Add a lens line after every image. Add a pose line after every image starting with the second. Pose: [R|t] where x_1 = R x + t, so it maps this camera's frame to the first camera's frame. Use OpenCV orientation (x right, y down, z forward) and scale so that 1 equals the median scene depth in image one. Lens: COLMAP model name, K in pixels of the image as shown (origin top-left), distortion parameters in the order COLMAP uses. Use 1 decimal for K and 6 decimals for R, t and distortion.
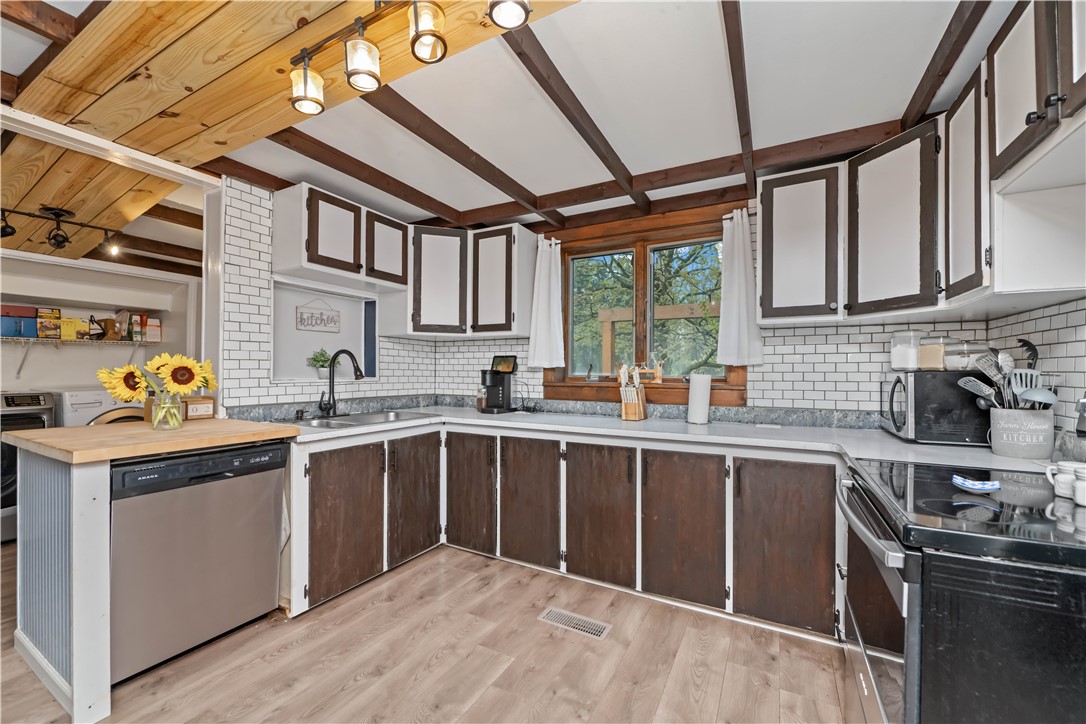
lens RADIAL K [[437.4, 0, 549.6], [0, 437.4, 368.7], [0, 0, 1]] dist [-0.009851, -0.000390]
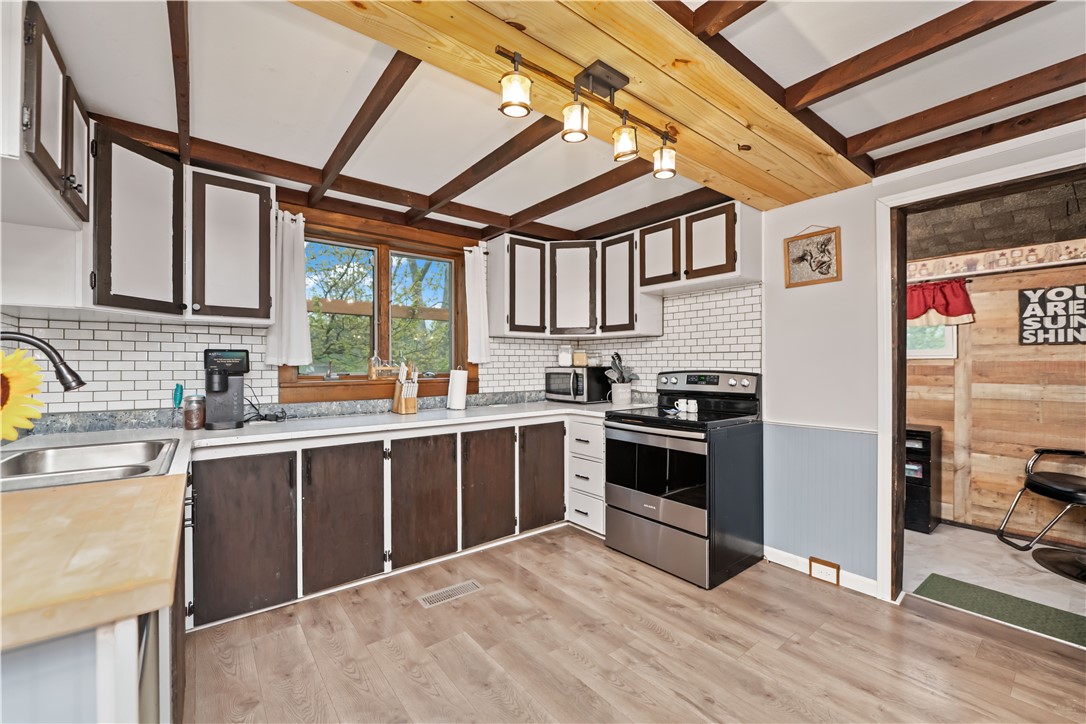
lens RADIAL K [[437.4, 0, 553.7], [0, 437.4, 363.0], [0, 0, 1]] dist [-0.009851, -0.000390]
pose [[0.394681, -0.001346, 0.918817, -0.750190], [-0.000198, 0.999999, 0.001550, -0.010831], [-0.918818, -0.000794, 0.394680, 0.270950]]
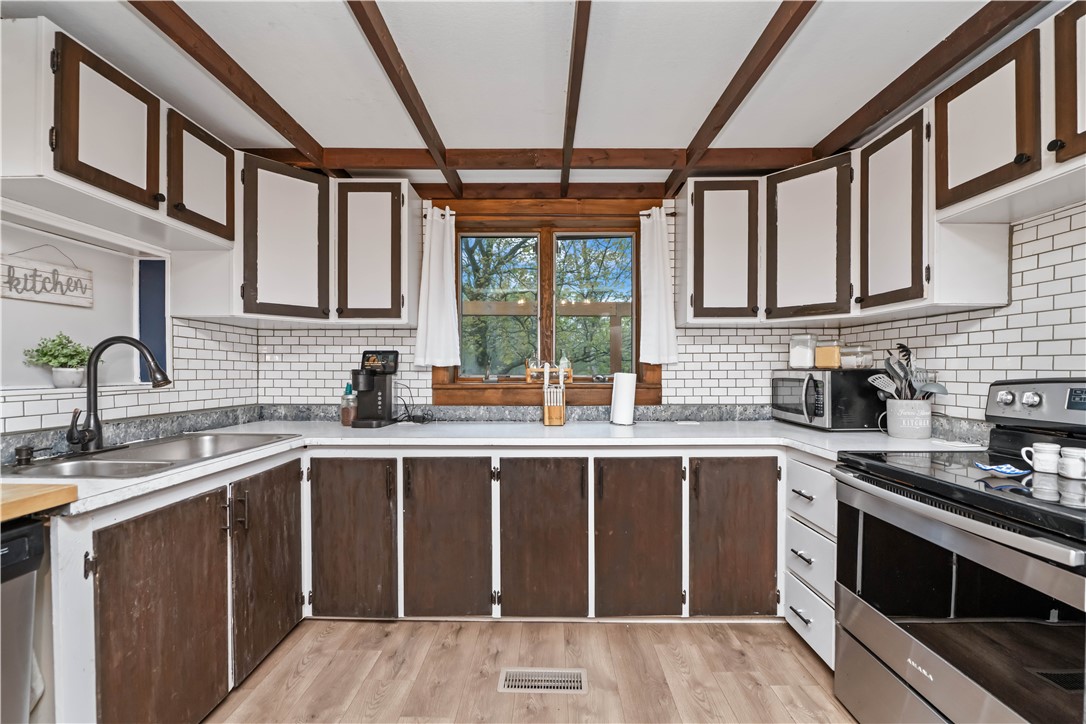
lens RADIAL K [[437.4, 0, 553.6], [0, 437.4, 371.2], [0, 0, 1]] dist [-0.009851, -0.000390]
pose [[0.882387, -0.007211, 0.470469, -0.261963], [0.001800, 0.999927, 0.011950, -0.003331], [-0.470521, -0.009697, 0.882336, 0.242048]]
